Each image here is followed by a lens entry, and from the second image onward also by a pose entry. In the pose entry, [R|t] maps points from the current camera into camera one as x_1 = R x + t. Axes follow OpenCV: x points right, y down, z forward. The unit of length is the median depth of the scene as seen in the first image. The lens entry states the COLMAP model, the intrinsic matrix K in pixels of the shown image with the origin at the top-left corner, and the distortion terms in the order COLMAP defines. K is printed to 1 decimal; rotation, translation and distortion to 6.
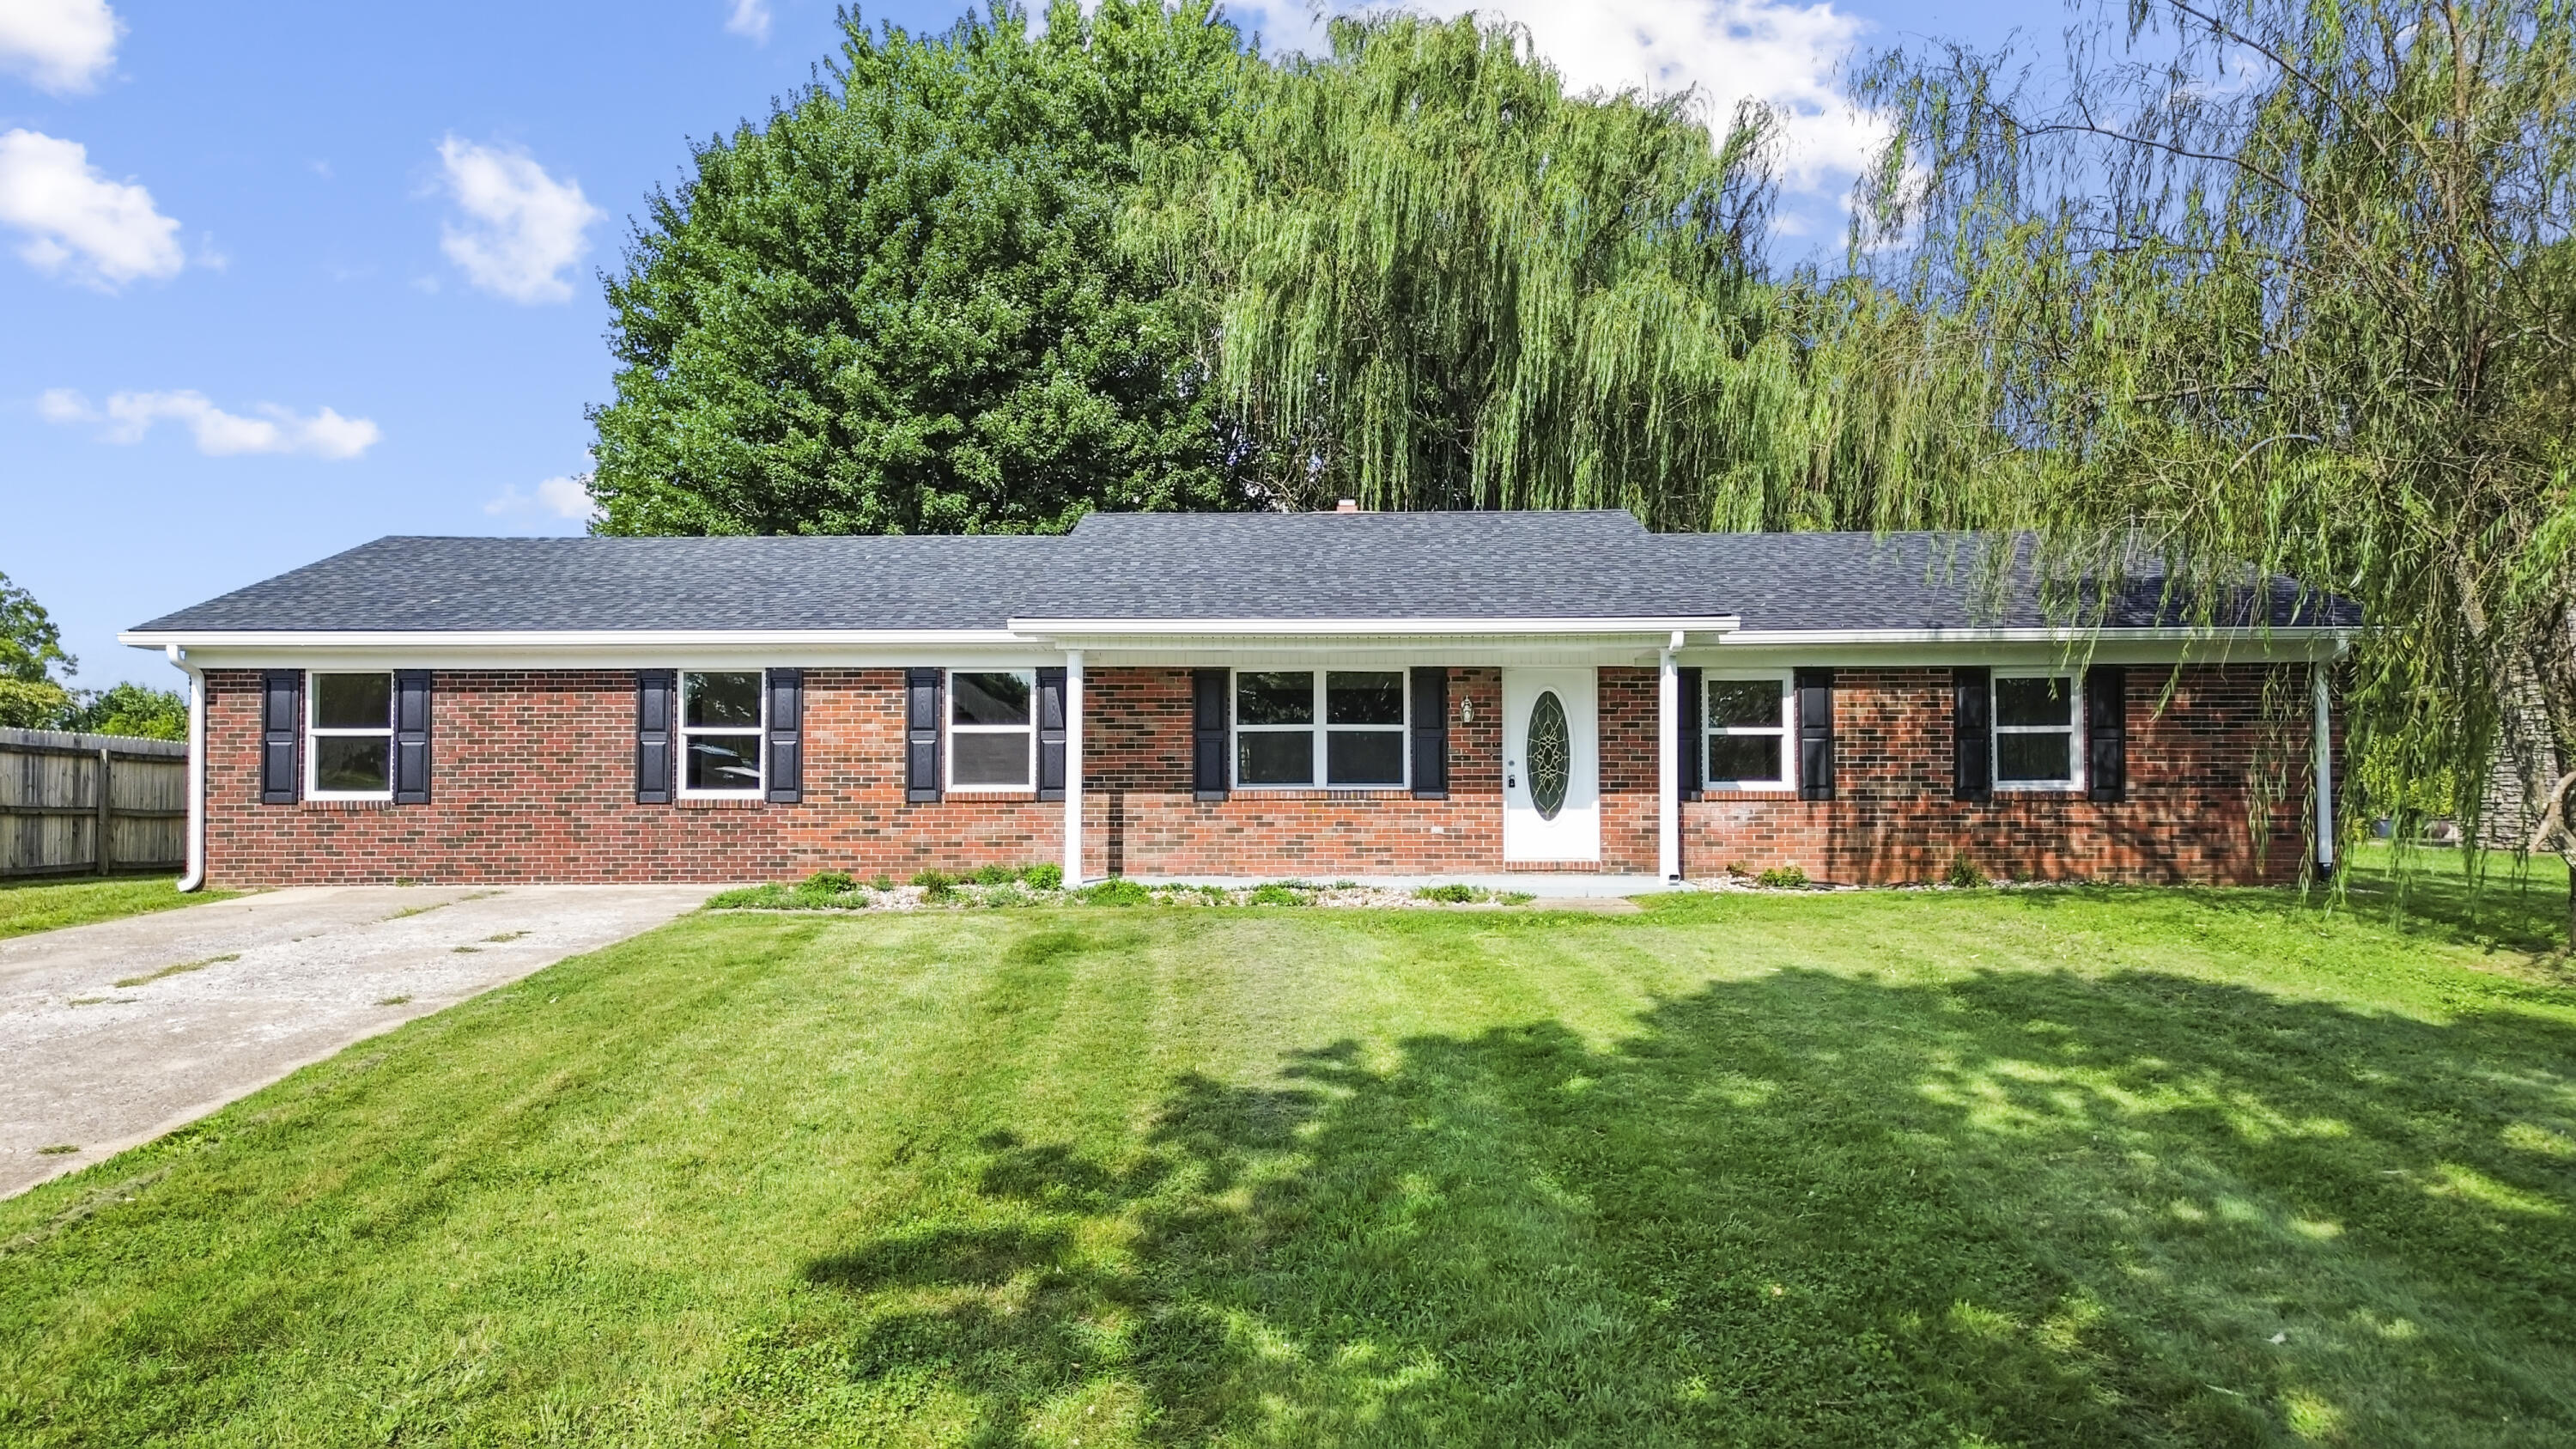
lens RADIAL K [[1877.4, 0, 1272.2], [0, 1877.4, 718.7], [0, 0, 1]] dist [0.160286, -0.198858]
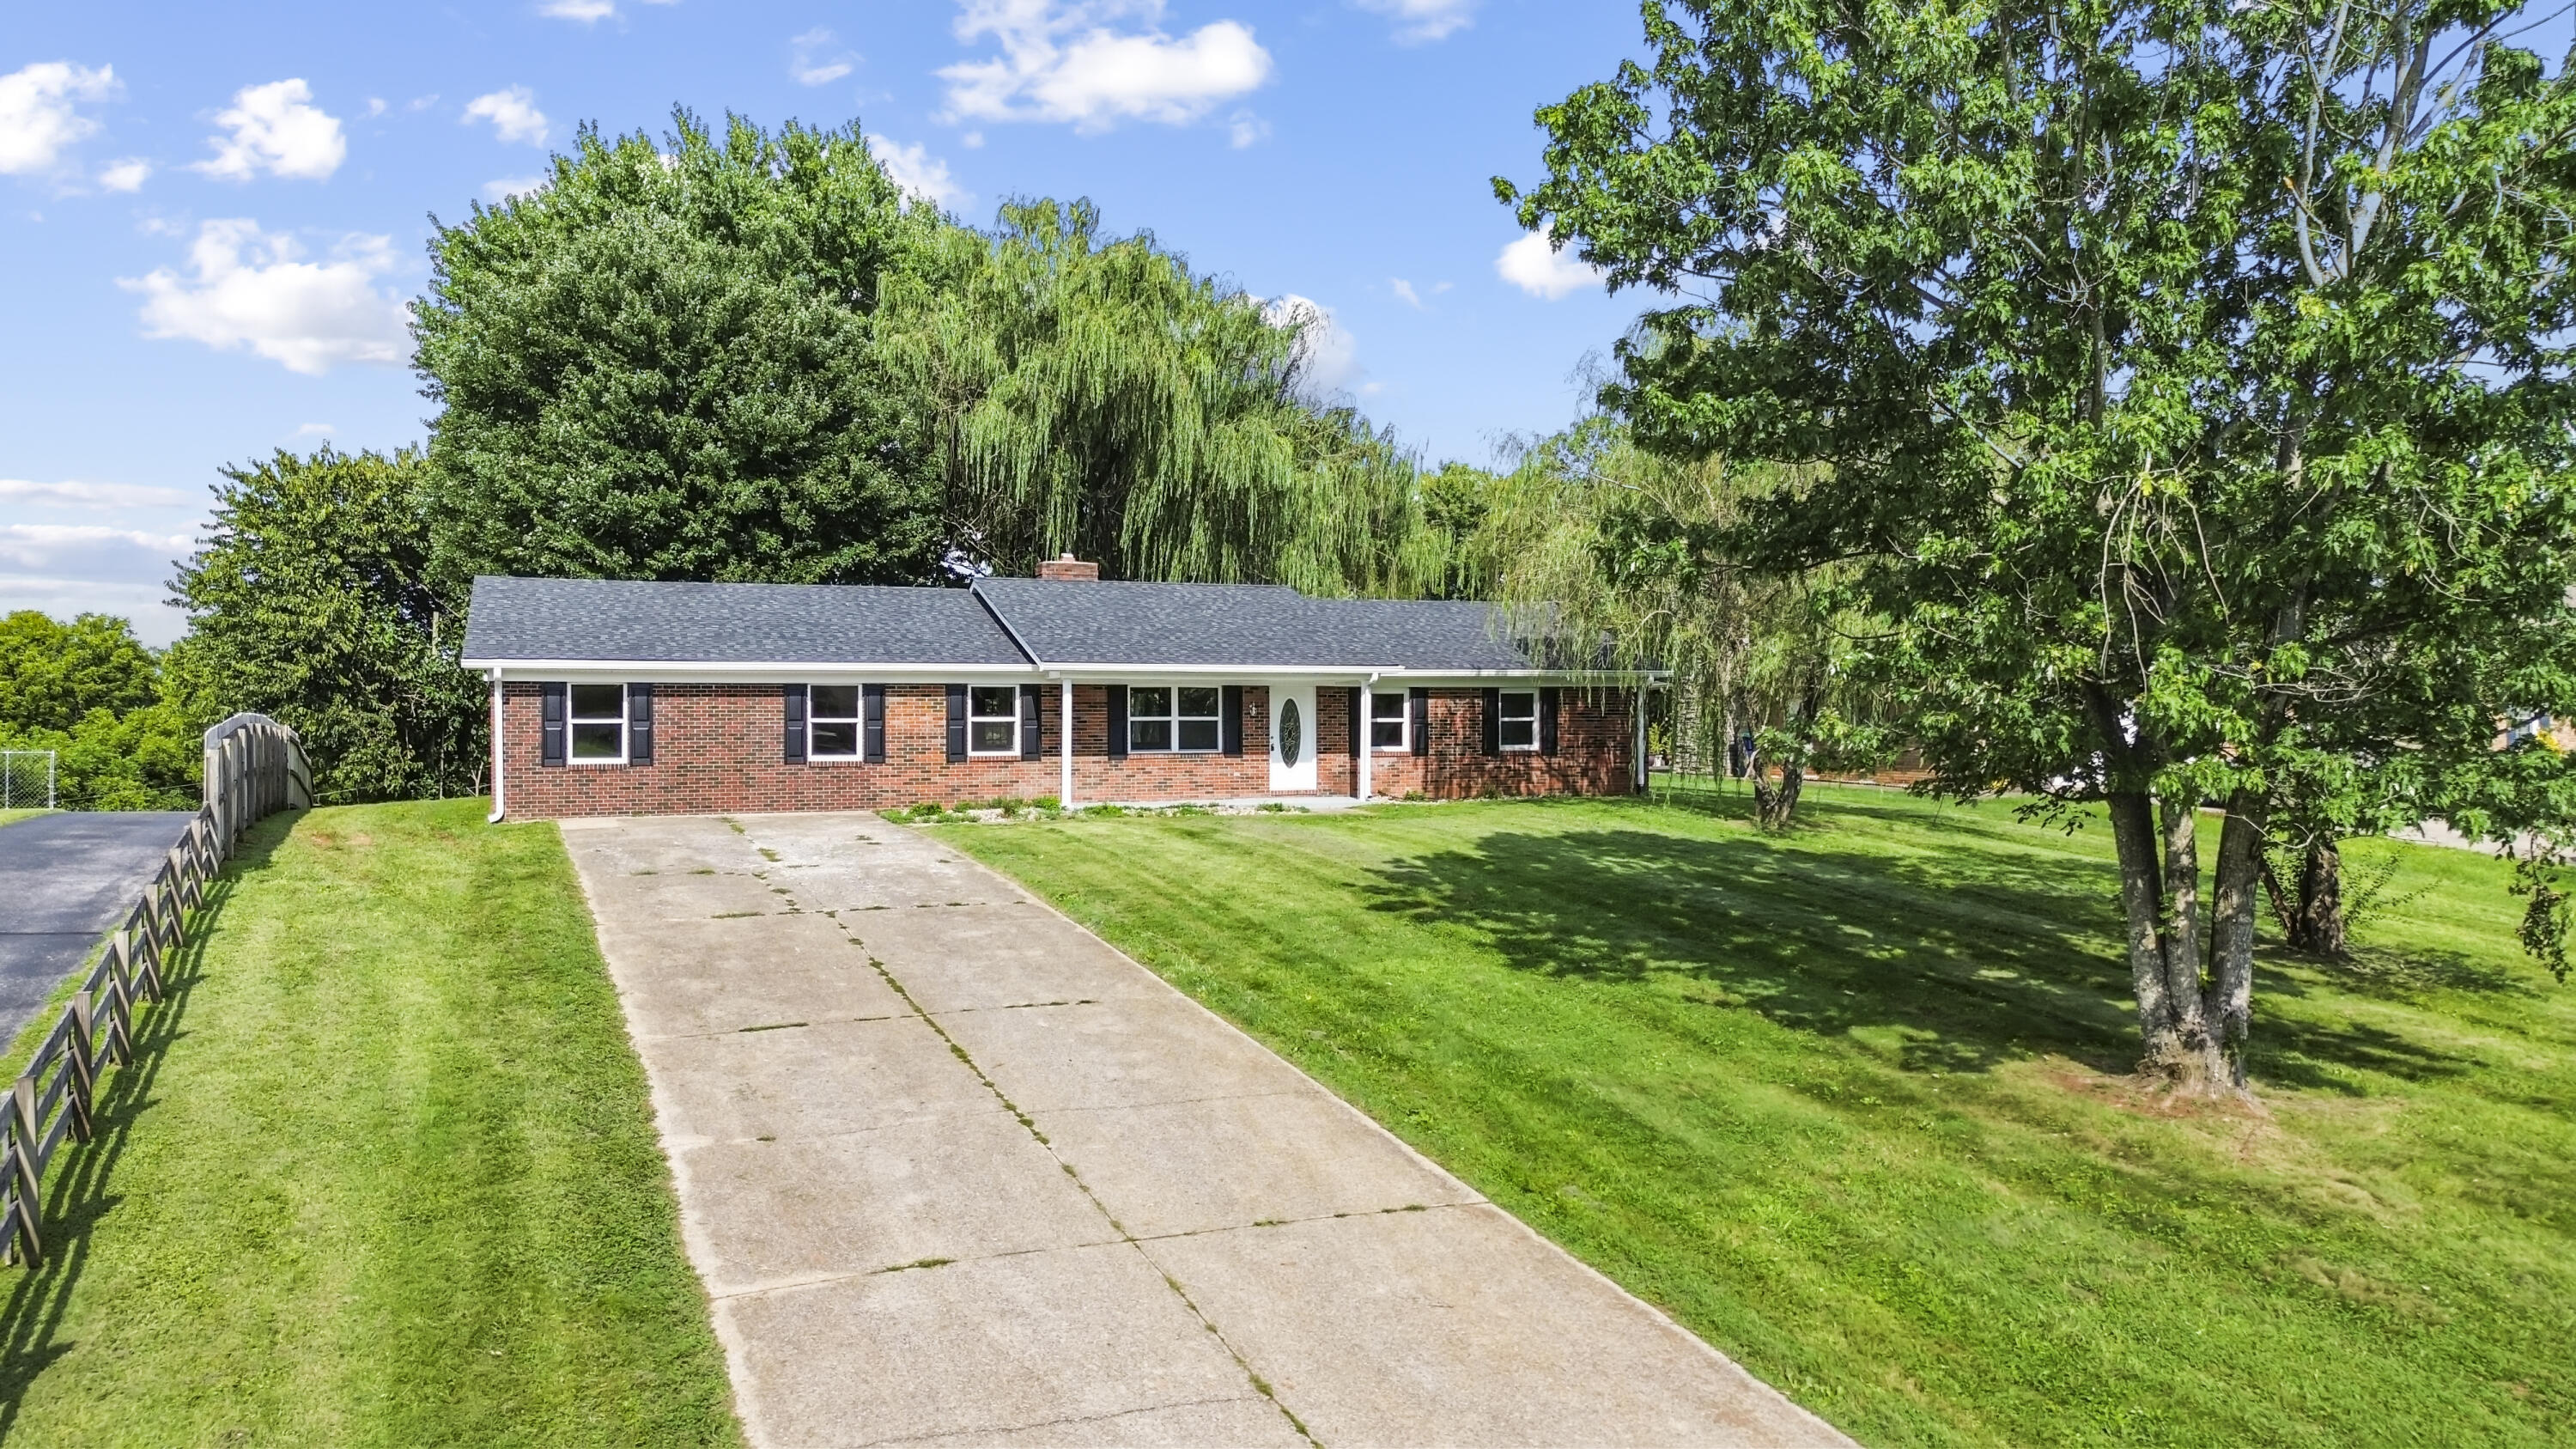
lens RADIAL K [[1877.4, 0, 1272.2], [0, 1877.4, 718.7], [0, 0, 1]] dist [0.160286, -0.198858]
pose [[0.923922, -0.000832, 0.382580, -0.576218], [-0.013312, 0.999322, 0.034322, -0.058099], [-0.382349, -0.036803, 0.923285, -0.695179]]
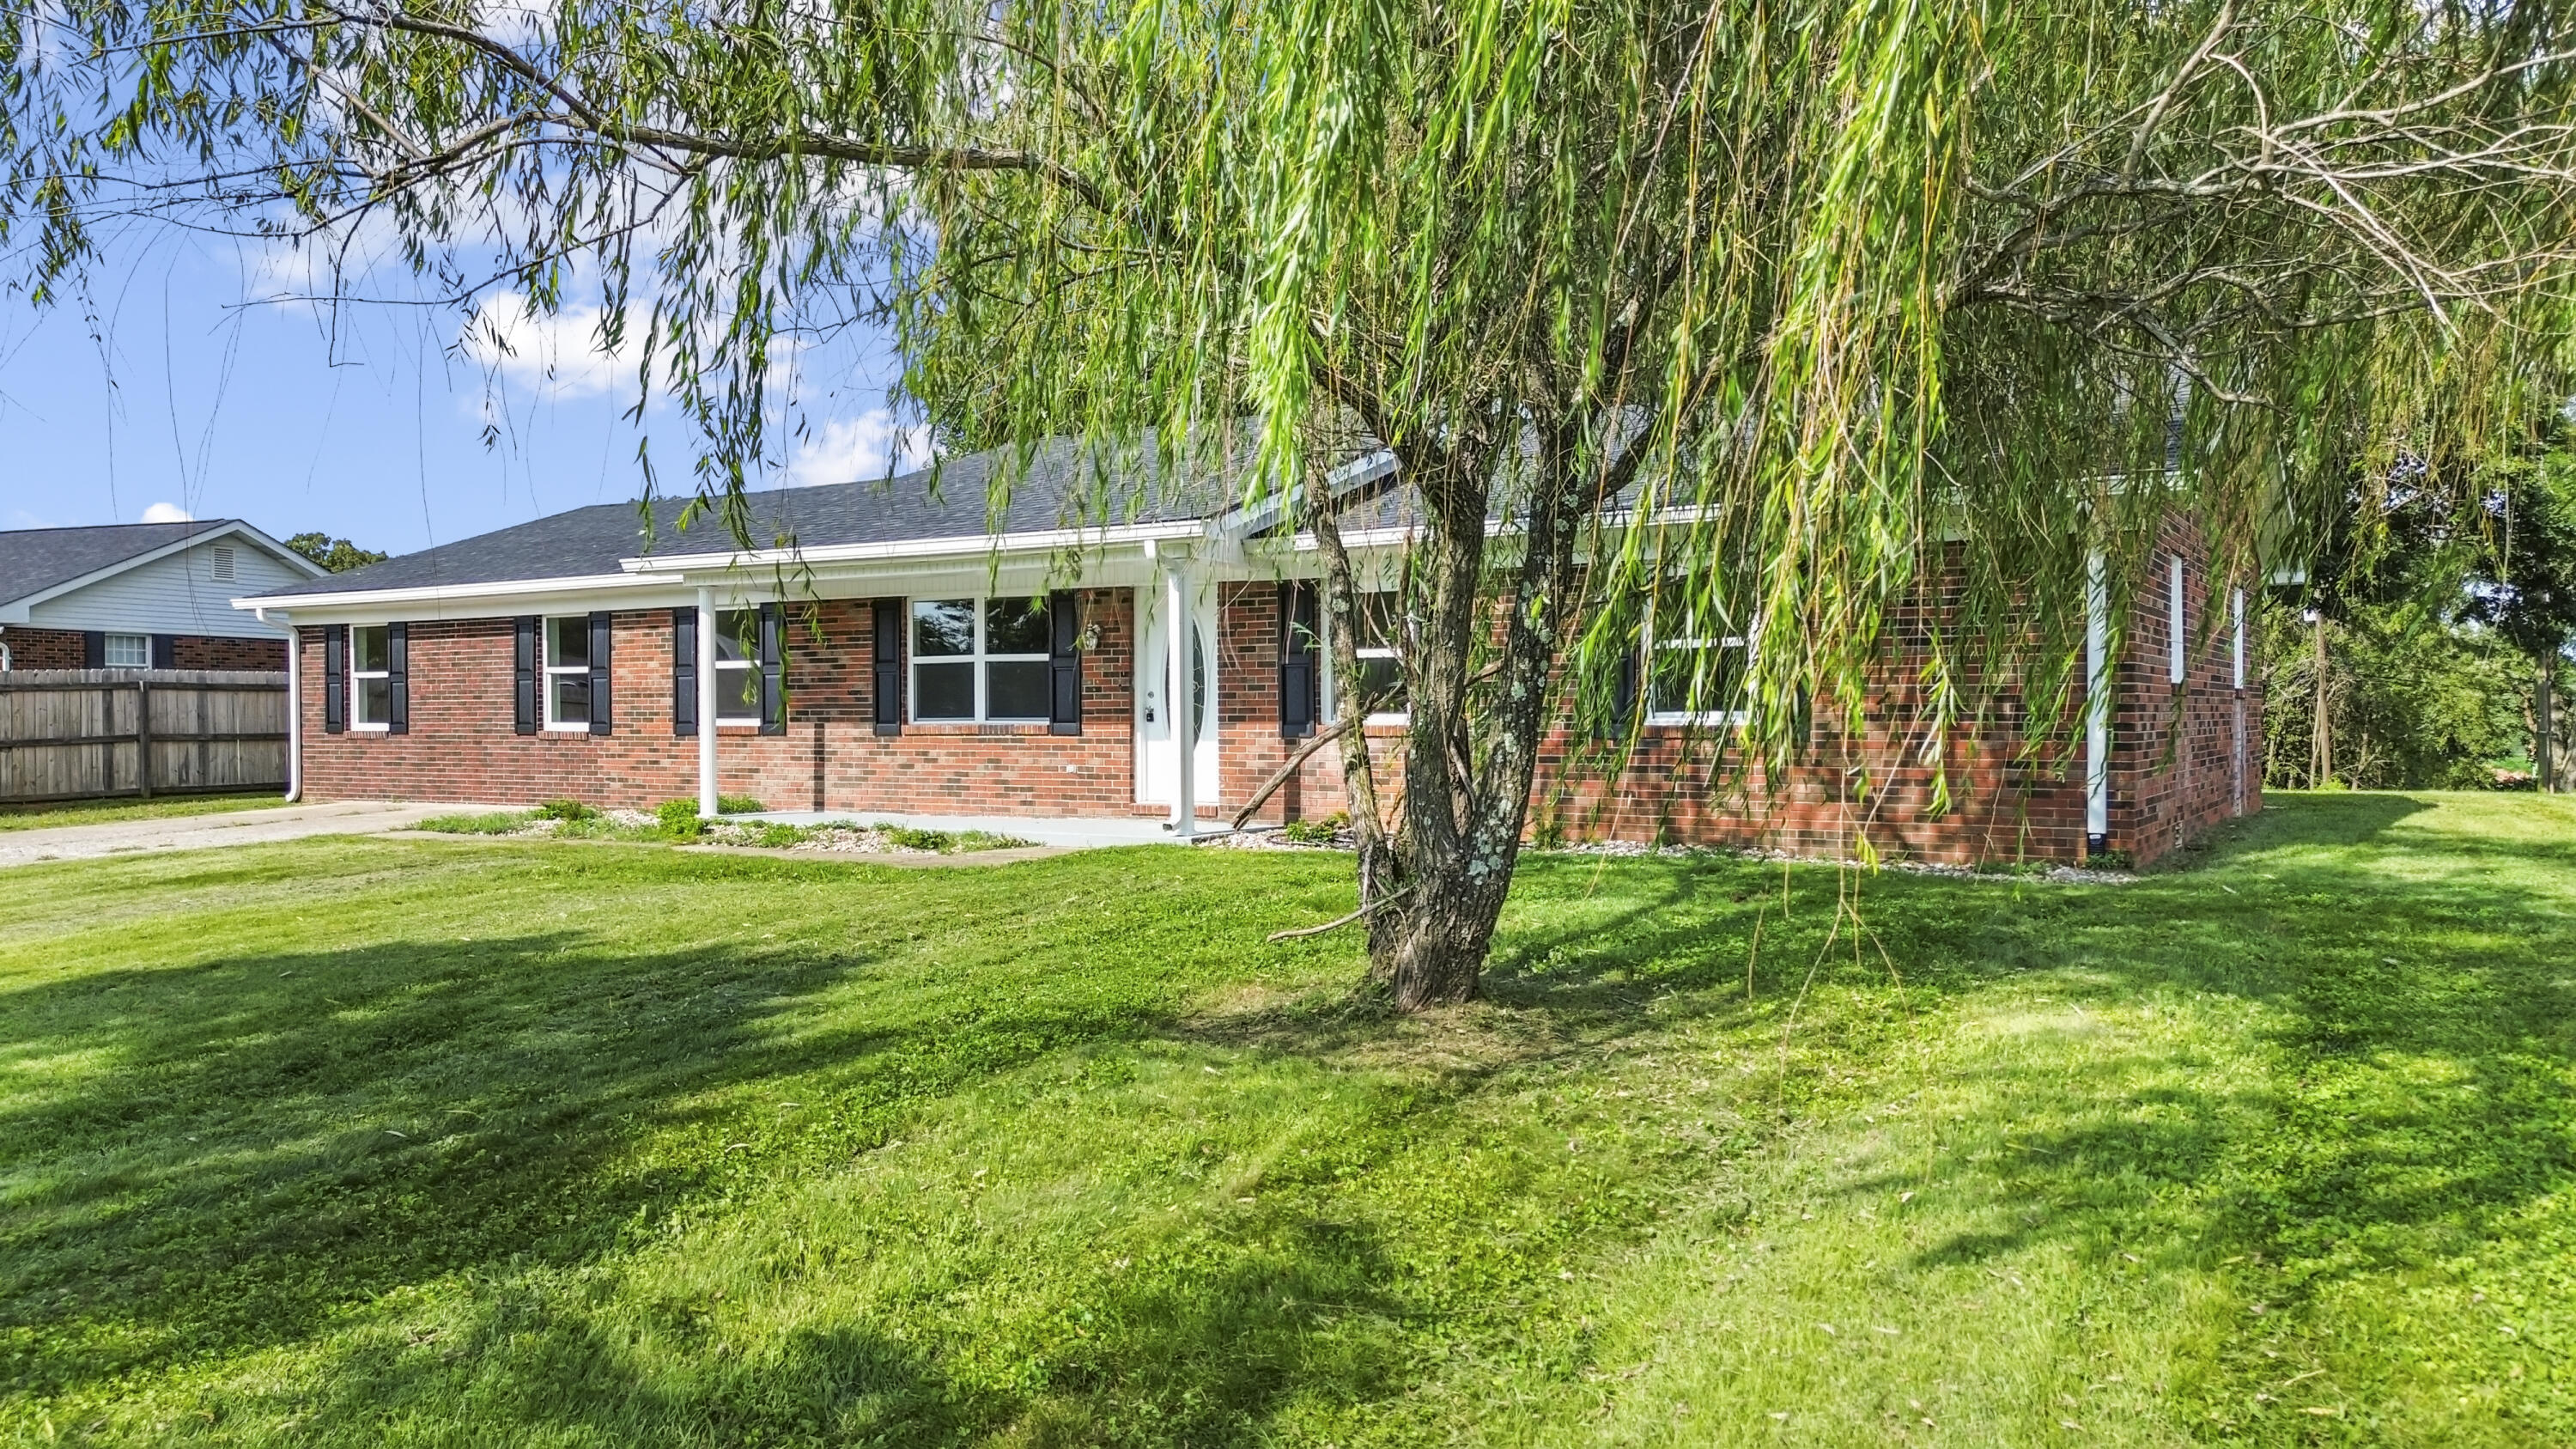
lens RADIAL K [[1877.4, 0, 1272.2], [0, 1877.4, 718.7], [0, 0, 1]] dist [0.160286, -0.198858]
pose [[0.847296, -0.001677, -0.531119, 0.649917], [0.033582, 0.998163, 0.050421, -0.007493], [0.530059, -0.060557, 0.845796, 0.280672]]
